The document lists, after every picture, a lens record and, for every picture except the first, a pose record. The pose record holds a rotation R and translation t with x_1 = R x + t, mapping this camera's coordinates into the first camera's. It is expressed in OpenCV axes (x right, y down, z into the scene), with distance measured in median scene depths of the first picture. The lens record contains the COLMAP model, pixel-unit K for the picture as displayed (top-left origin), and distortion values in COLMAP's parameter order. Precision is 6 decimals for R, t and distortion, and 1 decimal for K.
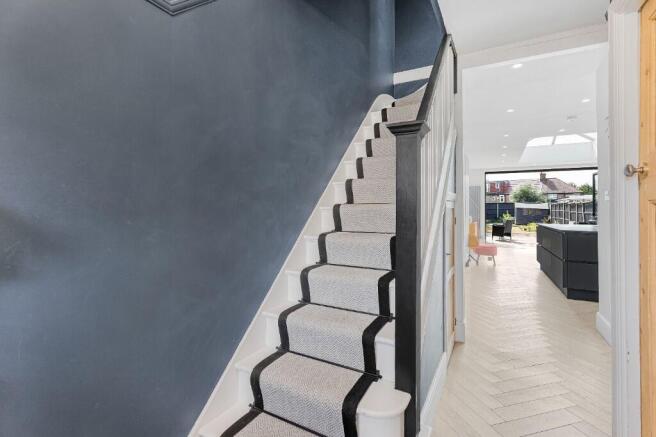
lens RADIAL K [[305.6, 0, 326.3], [0, 305.6, 212.6], [0, 0, 1]] dist [0.000982, 0.000200]
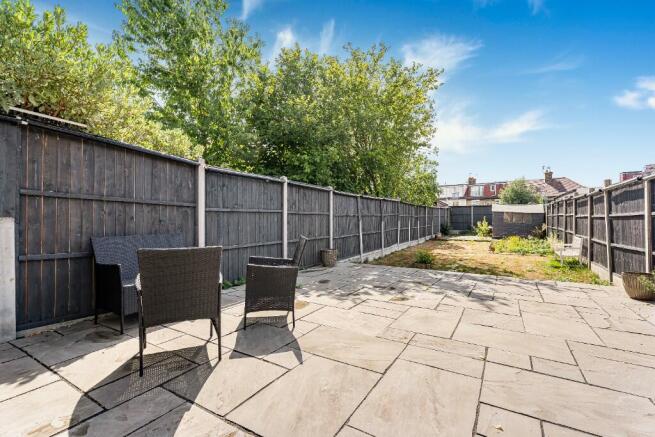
lens RADIAL K [[305.2, 0, 325.8], [0, 305.2, 212.7], [0, 0, 1]] dist [0.000982, 0.000200]
pose [[0.999463, 0.000462, -0.032758, 0.278677], [-0.001384, 0.999603, -0.028142, 0.005126], [0.032732, 0.028172, 0.999067, 0.334345]]
